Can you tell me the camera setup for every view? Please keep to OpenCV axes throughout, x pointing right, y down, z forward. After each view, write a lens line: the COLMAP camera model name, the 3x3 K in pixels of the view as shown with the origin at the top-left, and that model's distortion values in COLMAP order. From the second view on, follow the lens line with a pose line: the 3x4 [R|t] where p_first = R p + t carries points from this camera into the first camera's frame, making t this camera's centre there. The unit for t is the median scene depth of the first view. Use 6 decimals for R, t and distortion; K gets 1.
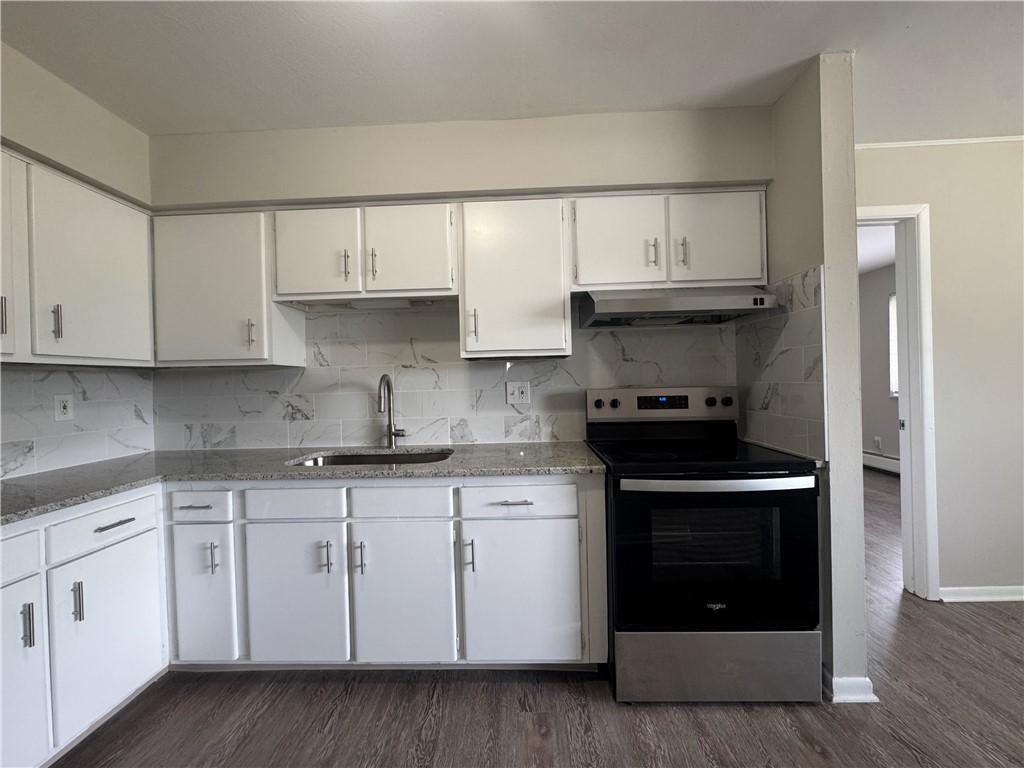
lens RADIAL K [[410.5, 0, 512.4], [0, 410.5, 384.9], [0, 0, 1]] dist [-0.003246, 0.000444]
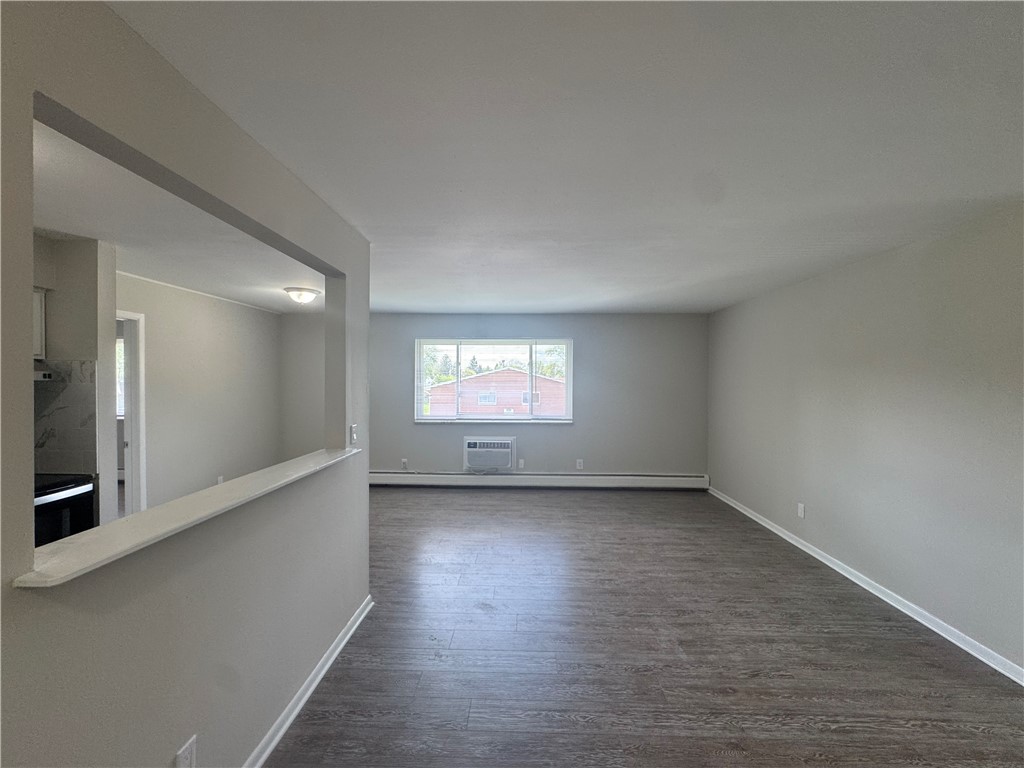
lens RADIAL K [[410.5, 0, 512.4], [0, 410.5, 384.9], [0, 0, 1]] dist [-0.003246, 0.000444]
pose [[-0.005029, 0.017016, 0.999843, -0.777409], [0.003242, 0.999850, -0.016999, -0.122245], [-0.999982, 0.003156, -0.005084, -0.592757]]
